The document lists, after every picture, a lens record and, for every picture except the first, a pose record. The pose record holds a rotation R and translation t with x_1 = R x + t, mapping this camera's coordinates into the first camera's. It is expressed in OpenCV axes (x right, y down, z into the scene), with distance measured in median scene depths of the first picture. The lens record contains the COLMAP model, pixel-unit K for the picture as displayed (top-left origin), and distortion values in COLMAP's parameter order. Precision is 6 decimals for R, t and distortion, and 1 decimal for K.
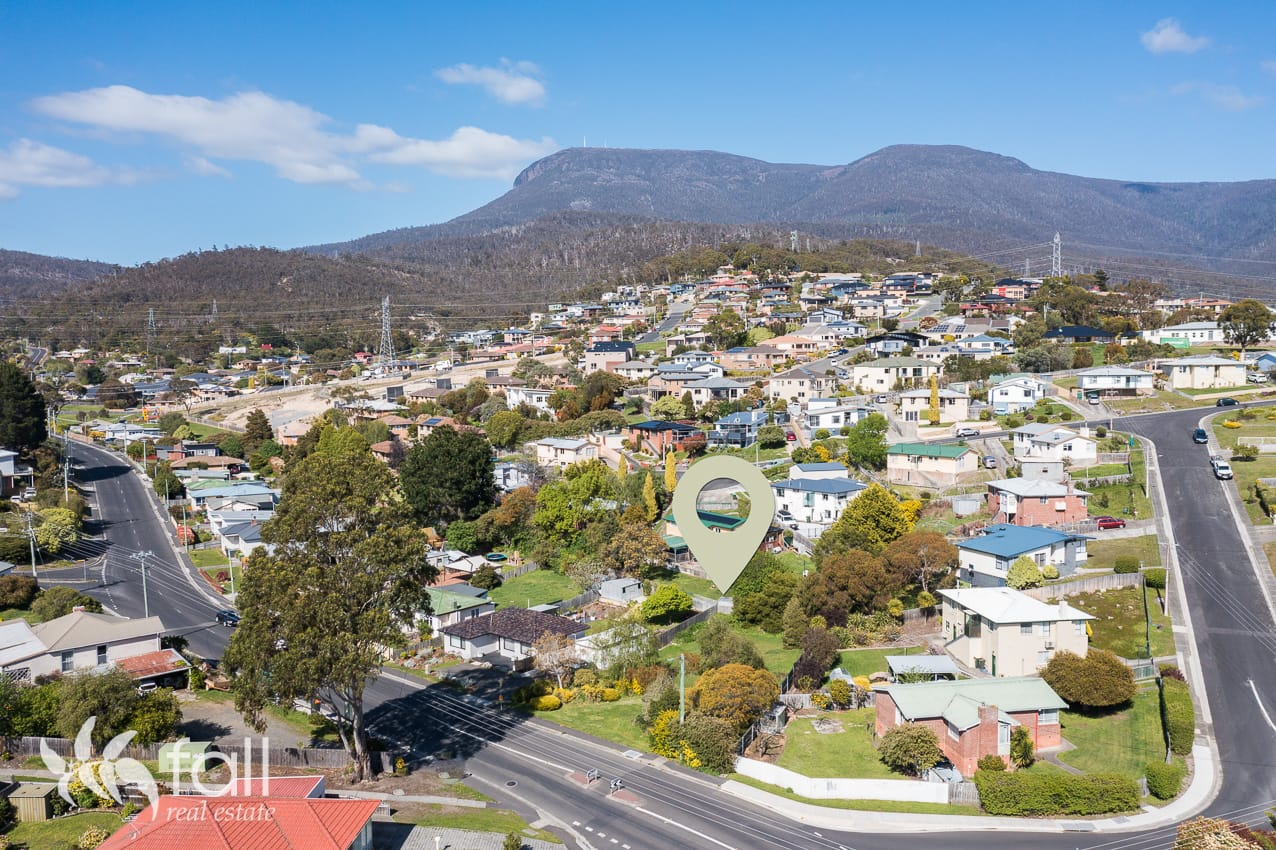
lens RADIAL K [[938.1, 0, 628.9], [0, 938.1, 460.1], [0, 0, 1]] dist [-0.020785, 0.063272]
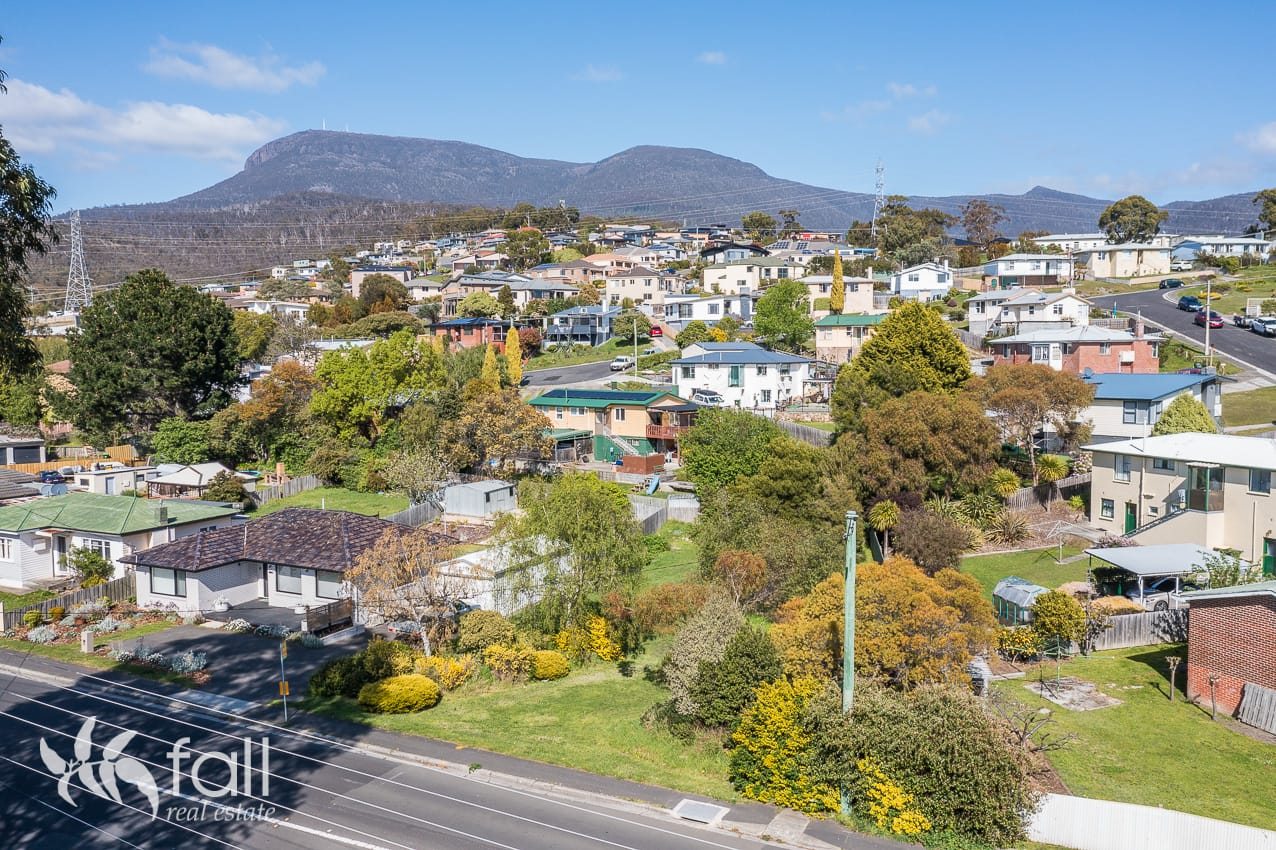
lens RADIAL K [[938.1, 0, 628.9], [0, 938.1, 460.1], [0, 0, 1]] dist [-0.020785, 0.063272]
pose [[0.965769, -0.014947, 0.258971, -0.056010], [0.013868, 0.999886, 0.005991, 0.090973], [-0.259031, -0.002194, 0.965866, 0.337918]]
